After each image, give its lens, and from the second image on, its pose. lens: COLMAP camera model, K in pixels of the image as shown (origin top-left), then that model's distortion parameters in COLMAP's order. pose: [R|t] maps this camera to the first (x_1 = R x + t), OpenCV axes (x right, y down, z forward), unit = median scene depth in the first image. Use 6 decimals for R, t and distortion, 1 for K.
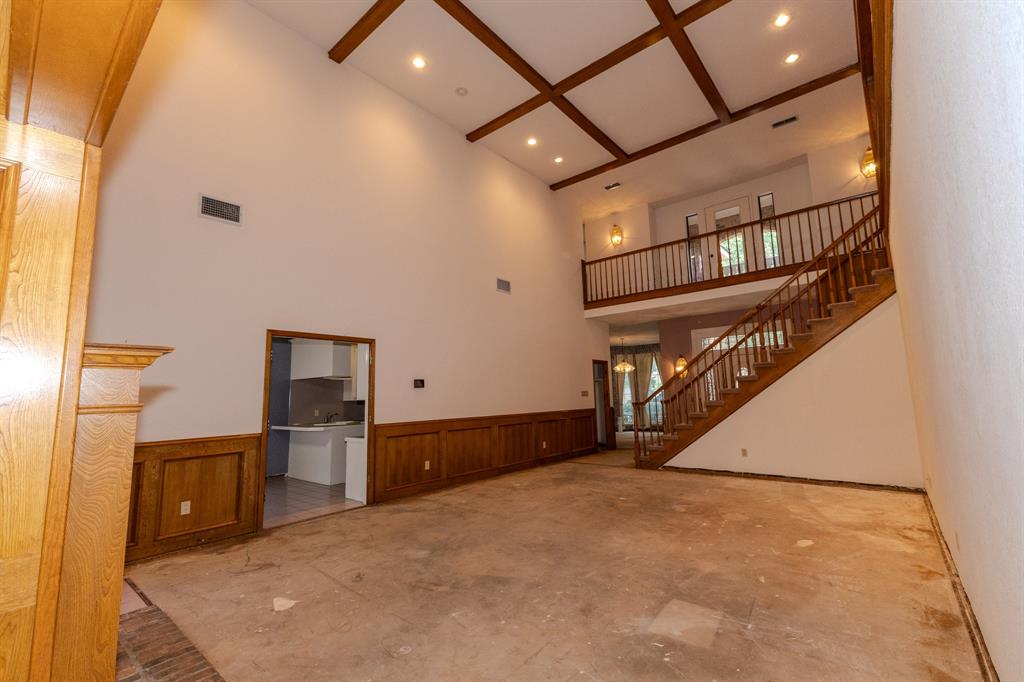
lens RADIAL K [[437.8, 0, 511.5], [0, 437.8, 338.0], [0, 0, 1]] dist [0.005366, -0.000815]
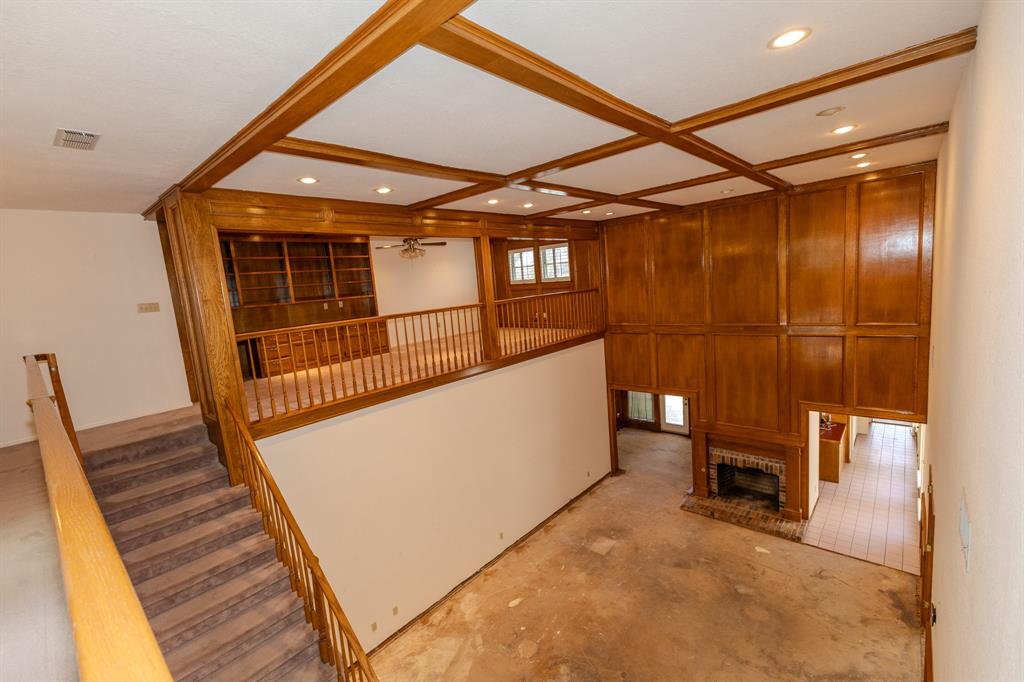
lens RADIAL K [[434.5, 0, 510.7], [0, 434.5, 336.3], [0, 0, 1]] dist [0.004295, -0.003268]
pose [[-0.993530, 0.104951, 0.043407, 0.500169], [0.104736, 0.994474, -0.007191, -0.556404], [-0.043922, -0.002599, -0.999032, 2.697968]]
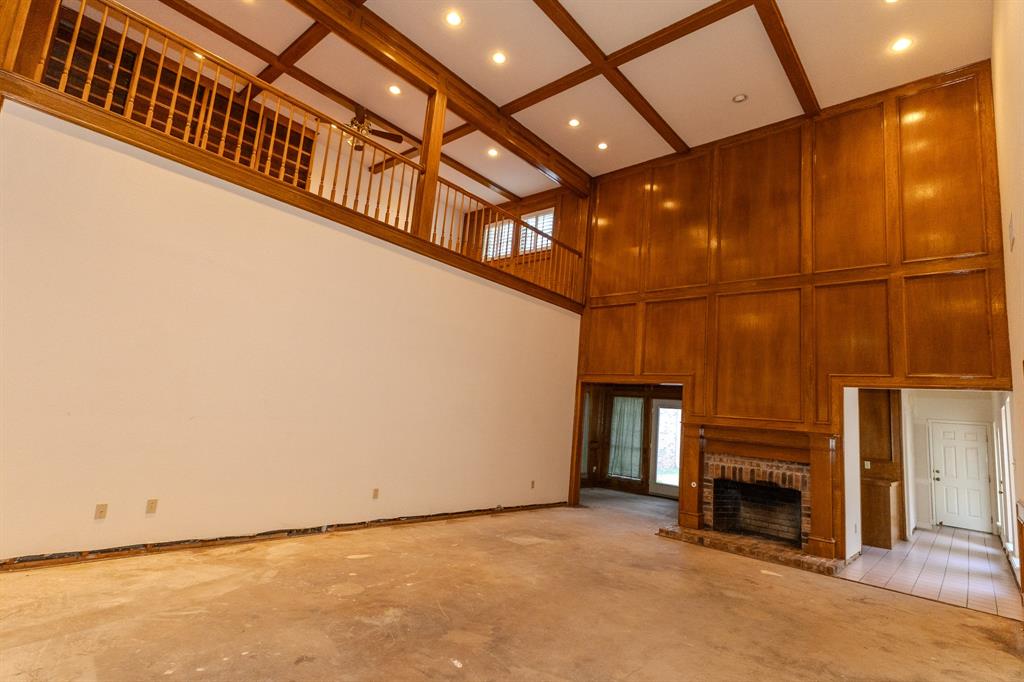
lens RADIAL K [[504.3, 0, 513.0], [0, 504.3, 337.2], [0, 0, 1]] dist [0.006150, 0.000145]
pose [[-0.997808, -0.058215, 0.031470, 0.294420], [-0.064829, 0.955385, -0.288161, 0.291121], [-0.013291, -0.289569, -0.957065, 2.284222]]
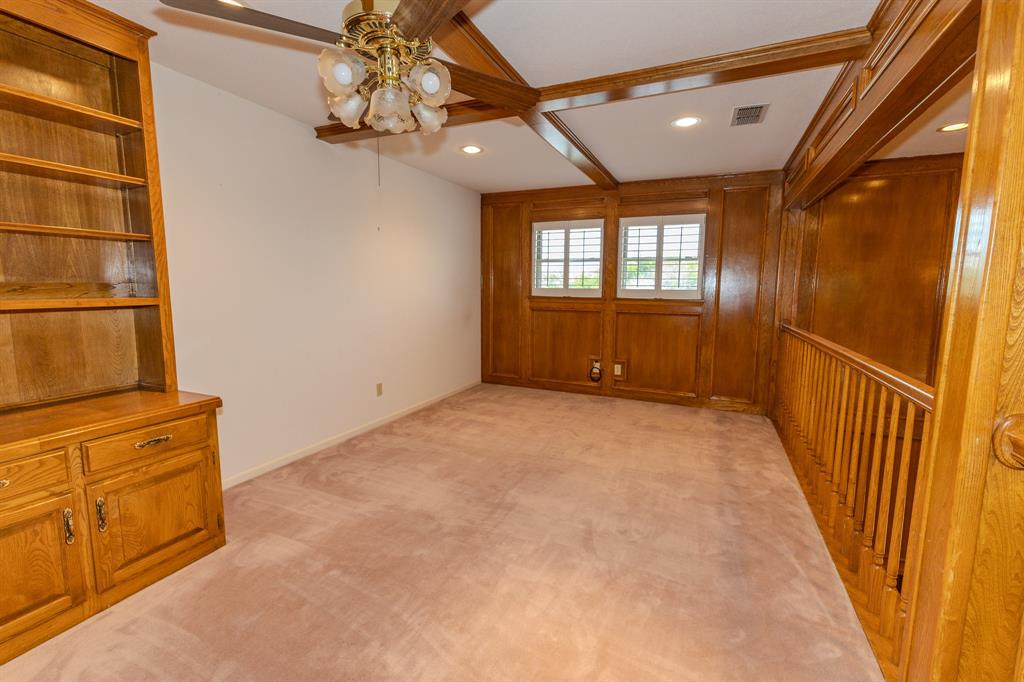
lens RADIAL K [[437.8, 0, 511.5], [0, 437.8, 338.0], [0, 0, 1]] dist [0.005366, -0.000815]
pose [[-0.962558, 0.052555, -0.265932, 1.047592], [0.055876, 0.998426, -0.004933, -0.800639], [0.265254, -0.019607, -0.963979, 0.995417]]
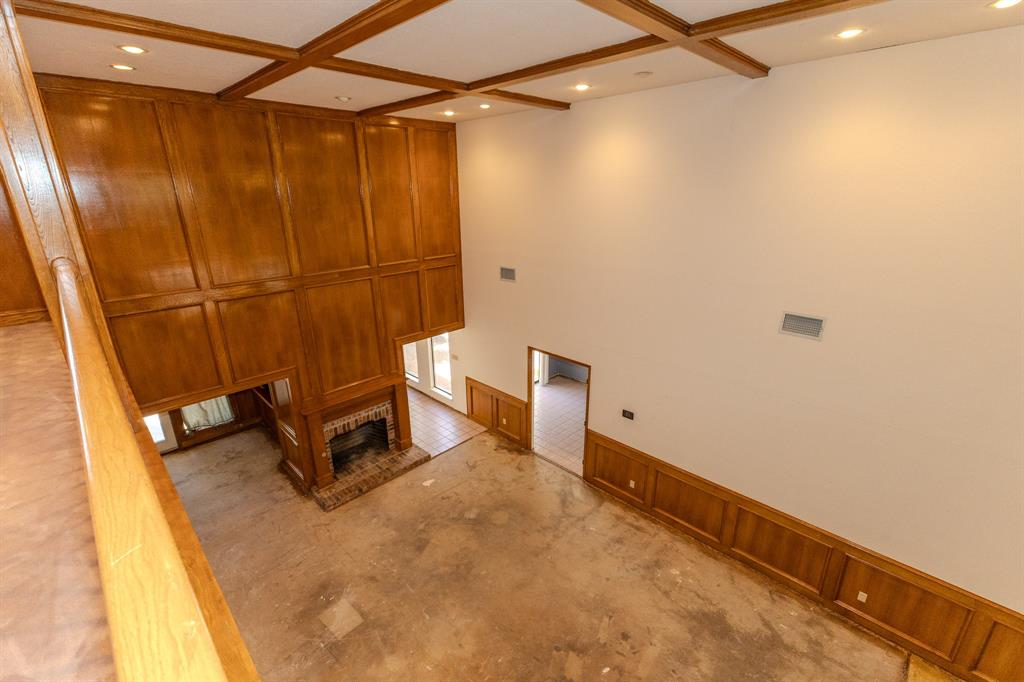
lens RADIAL K [[437.8, 0, 511.5], [0, 437.8, 338.0], [0, 0, 1]] dist [0.005366, -0.000815]
pose [[-0.075689, 0.341522, -0.936821, 1.202485], [0.141439, 0.933694, 0.328955, -0.744331], [0.987049, -0.107605, -0.118974, 1.443426]]
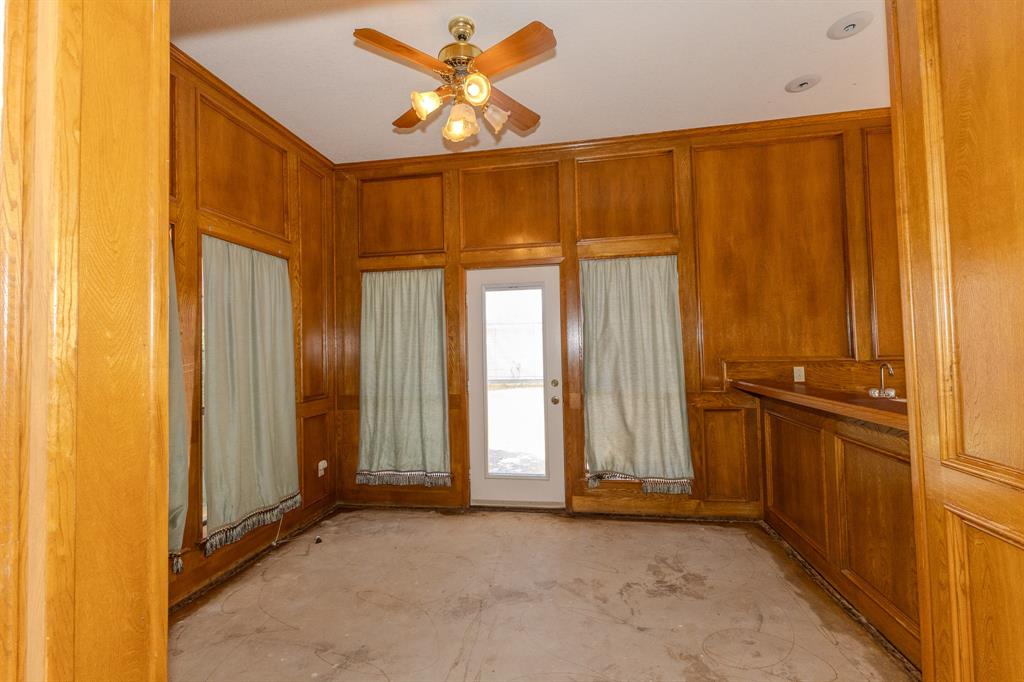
lens RADIAL K [[437.8, 0, 511.5], [0, 437.8, 338.0], [0, 0, 1]] dist [0.005366, -0.000815]
pose [[-0.857617, 0.028550, -0.513495, -0.013359], [0.113112, 0.984481, -0.134177, 0.035503], [0.501695, -0.173155, -0.847537, 0.238461]]
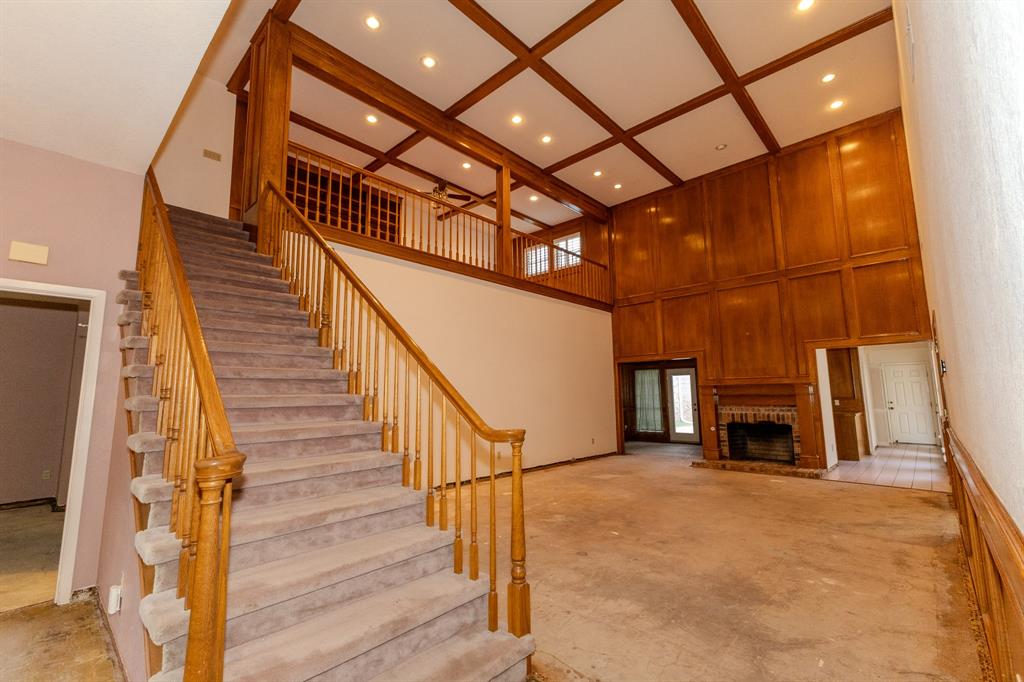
lens RADIAL K [[437.8, 0, 511.5], [0, 437.8, 338.0], [0, 0, 1]] dist [0.005366, -0.000815]
pose [[-0.997978, 0.043742, 0.046116, 0.559101], [0.030144, 0.964465, -0.262484, 0.339634], [-0.055958, -0.260563, -0.963834, 2.677543]]
